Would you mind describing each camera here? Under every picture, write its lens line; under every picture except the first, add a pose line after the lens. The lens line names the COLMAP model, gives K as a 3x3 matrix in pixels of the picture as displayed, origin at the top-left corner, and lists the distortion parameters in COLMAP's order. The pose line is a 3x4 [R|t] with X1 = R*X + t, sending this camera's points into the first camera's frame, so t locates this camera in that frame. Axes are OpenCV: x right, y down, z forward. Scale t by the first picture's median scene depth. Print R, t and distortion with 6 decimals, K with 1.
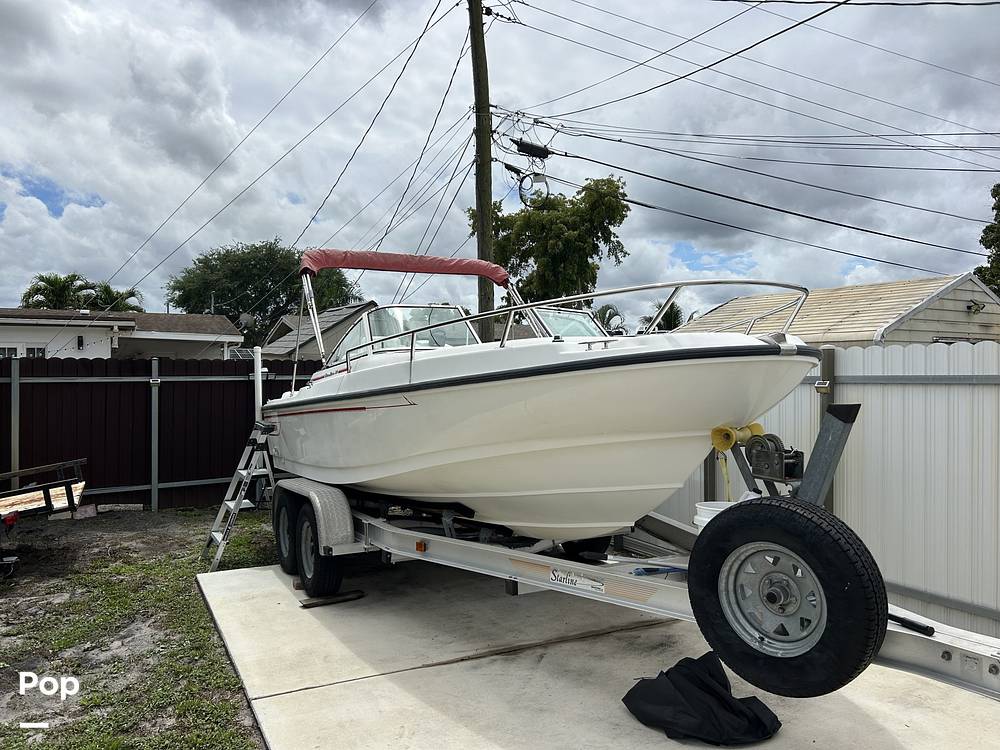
lens RADIAL K [[735.0, 0, 500.0], [0, 735.0, 375.0], [0, 0, 1]] dist [0.009190, 0.001218]
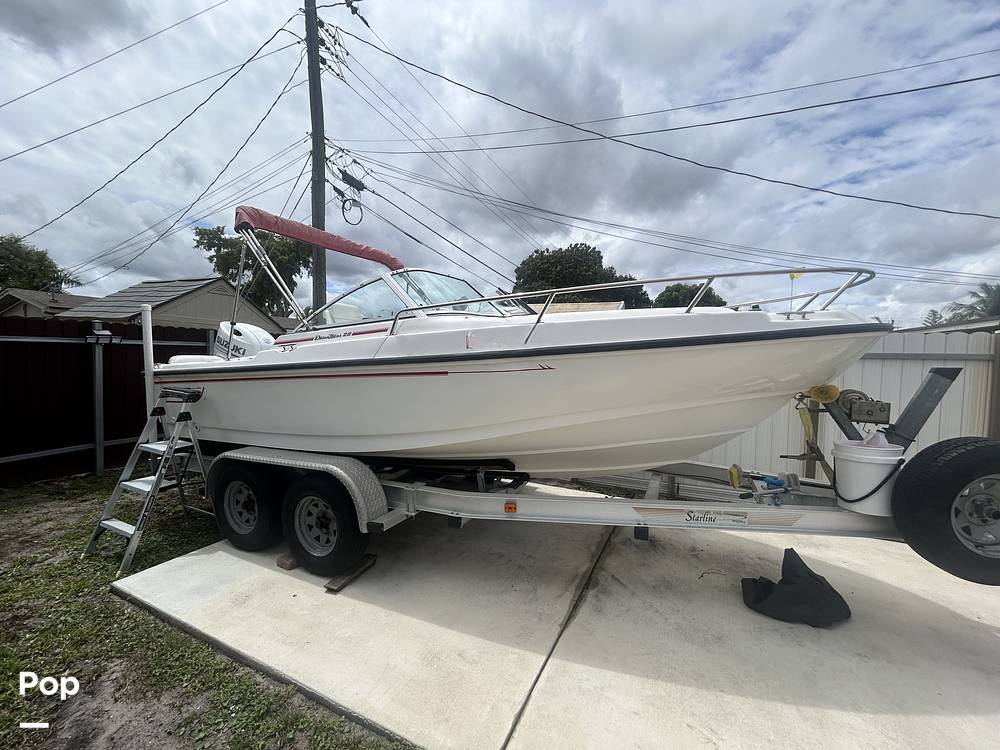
lens RADIAL K [[407.7, 0, 510.7], [0, 407.7, 370.9], [0, 0, 1]] dist [0.000755, 0.000213]
pose [[0.807174, -0.004783, 0.590295, -0.341074], [-0.021508, 0.999065, 0.037505, 0.017666], [-0.589922, -0.042969, 0.806316, 0.424209]]
